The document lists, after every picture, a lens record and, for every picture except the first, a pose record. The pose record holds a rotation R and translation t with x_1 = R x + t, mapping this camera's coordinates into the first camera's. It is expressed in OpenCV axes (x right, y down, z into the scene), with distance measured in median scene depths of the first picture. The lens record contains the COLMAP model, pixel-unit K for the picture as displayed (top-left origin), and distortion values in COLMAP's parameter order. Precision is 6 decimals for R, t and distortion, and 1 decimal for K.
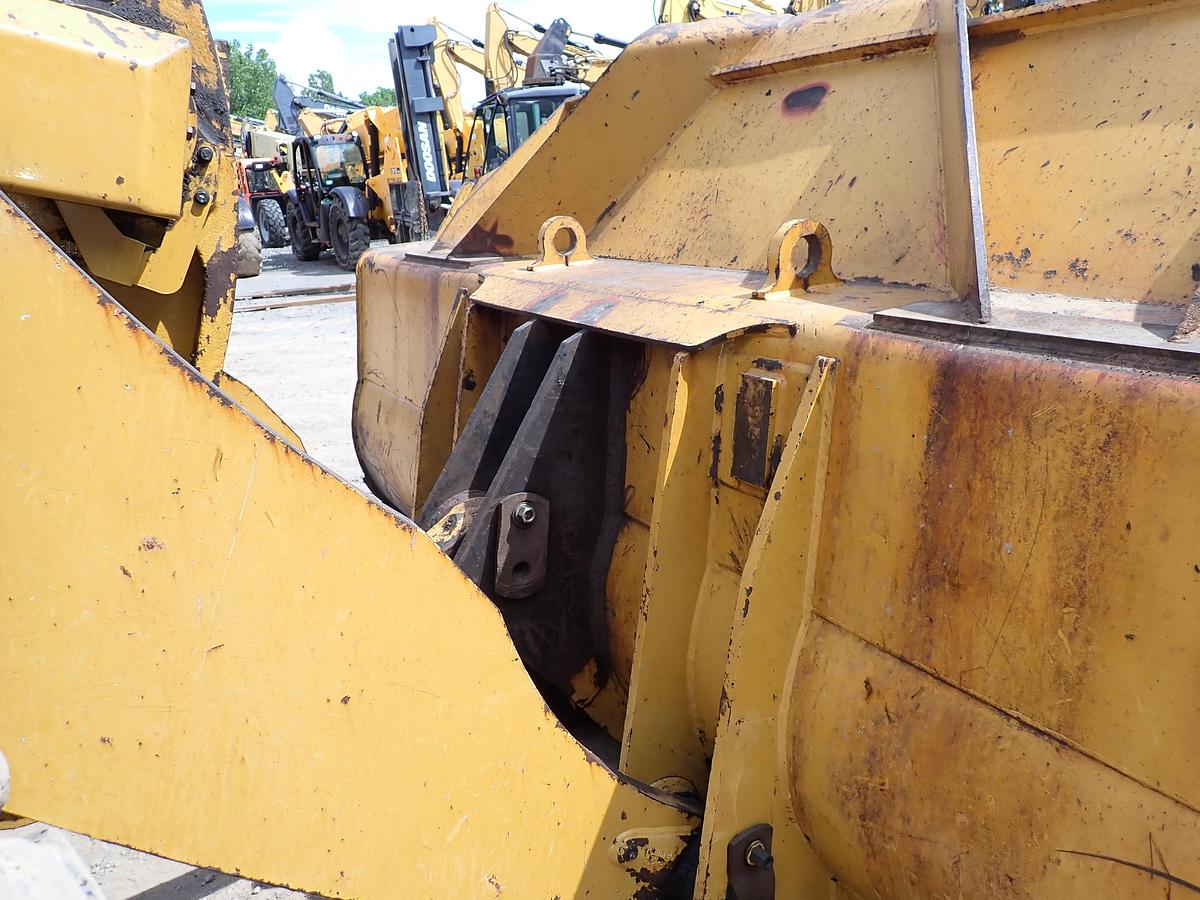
lens RADIAL K [[888.9, 0, 600.0], [0, 888.9, 444.6], [0, 0, 1]] dist [0.009366, -0.000969]
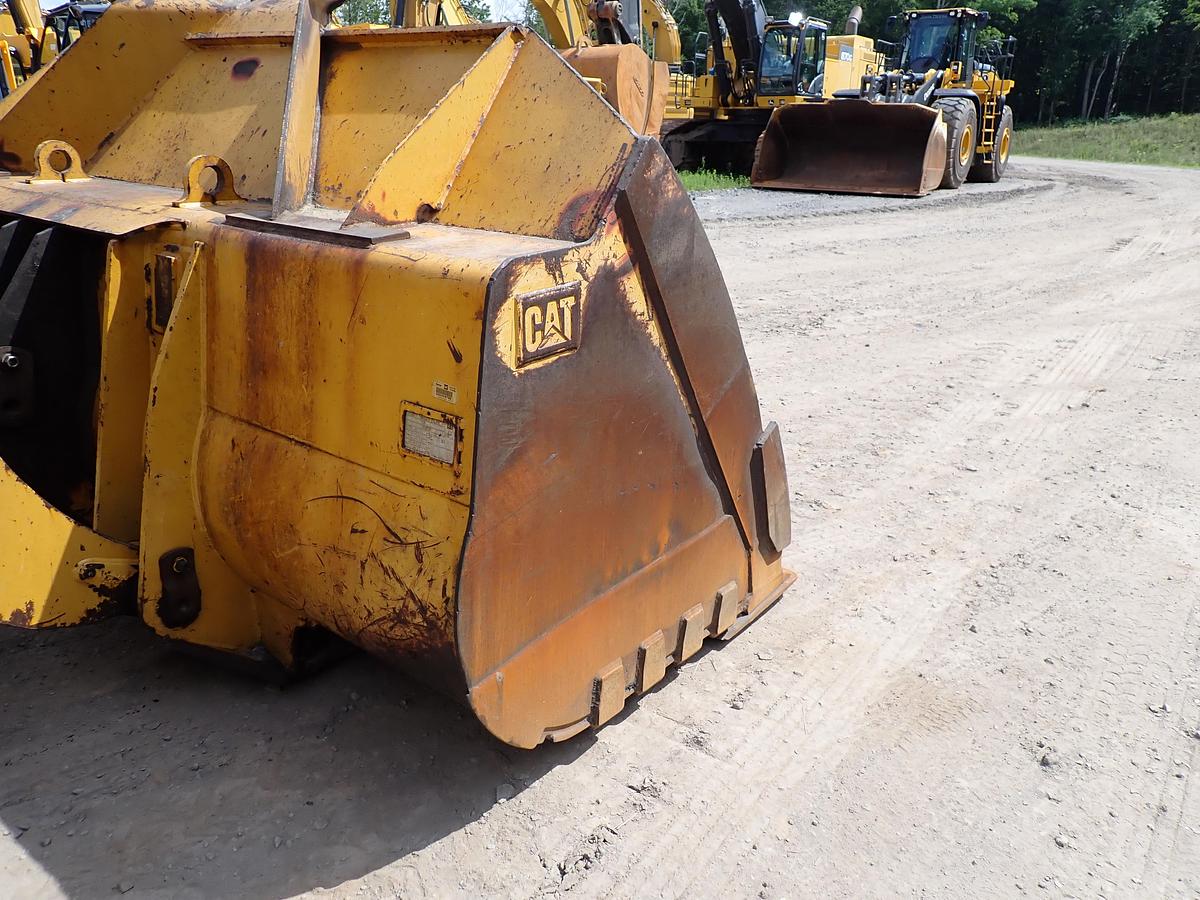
lens RADIAL K [[894.2, 0, 600.0], [0, 894.2, 450.0], [0, 0, 1]] dist [0.008332, 0.002142]
pose [[0.930143, -0.041599, 0.364834, 0.258464], [0.021026, 0.997966, 0.060184, 0.156809], [-0.366595, -0.048308, 0.929126, -0.633668]]
